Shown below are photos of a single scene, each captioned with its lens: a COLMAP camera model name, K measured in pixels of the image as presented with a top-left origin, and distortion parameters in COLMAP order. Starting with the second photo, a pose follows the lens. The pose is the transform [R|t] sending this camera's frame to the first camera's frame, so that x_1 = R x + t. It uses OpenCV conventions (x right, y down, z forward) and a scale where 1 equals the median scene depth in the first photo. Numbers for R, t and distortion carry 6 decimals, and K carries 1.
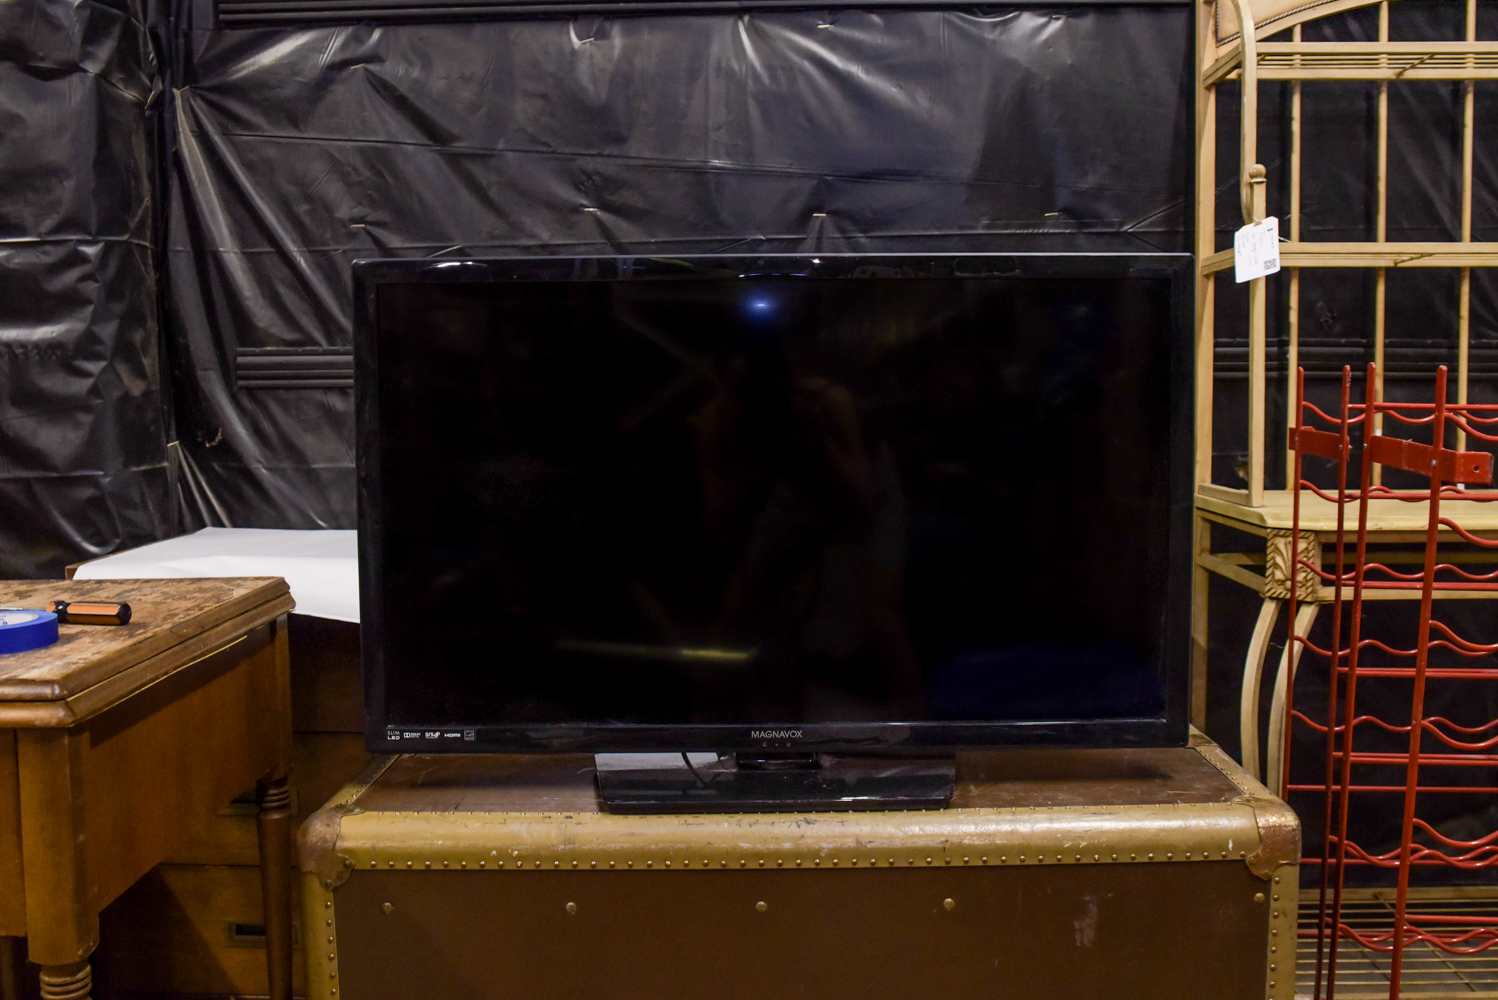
lens RADIAL K [[1150.1, 0, 770.3], [0, 1150.1, 499.3], [0, 0, 1]] dist [-0.059111, 0.001357]
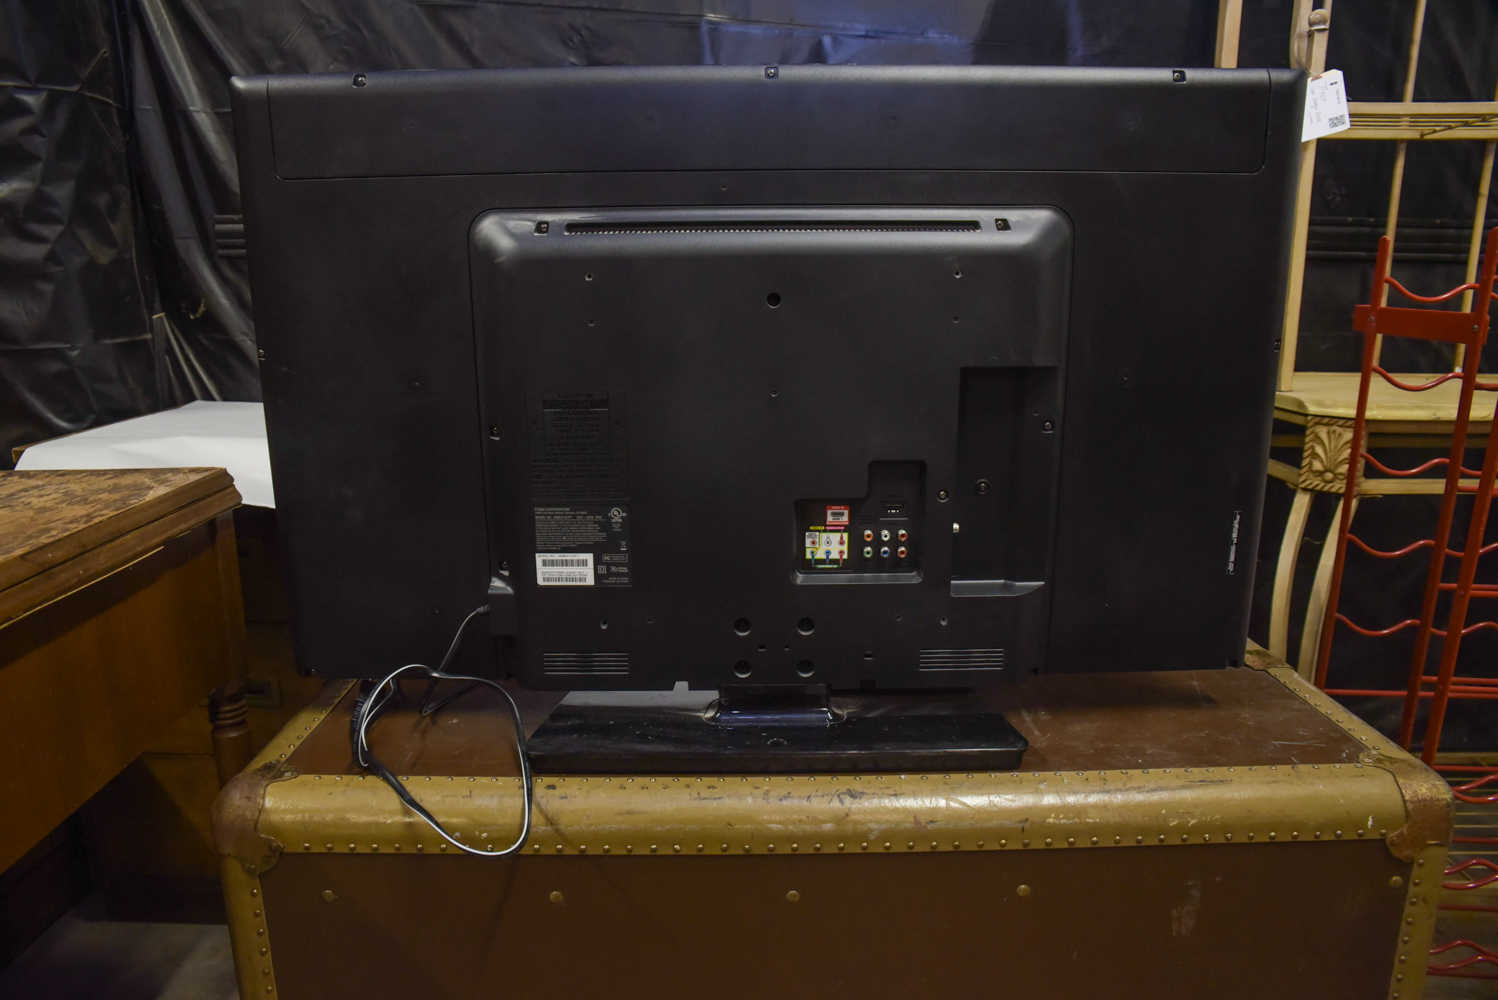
lens RADIAL K [[978.0, 0, 749.0], [0, 978.0, 500.0], [0, 0, 1]] dist [-0.103891, 0.067669]
pose [[0.999933, 0.006956, 0.009288, -0.028759], [-0.008140, 0.990923, 0.134187, -0.006713], [-0.008270, -0.134253, 0.990913, 0.222735]]
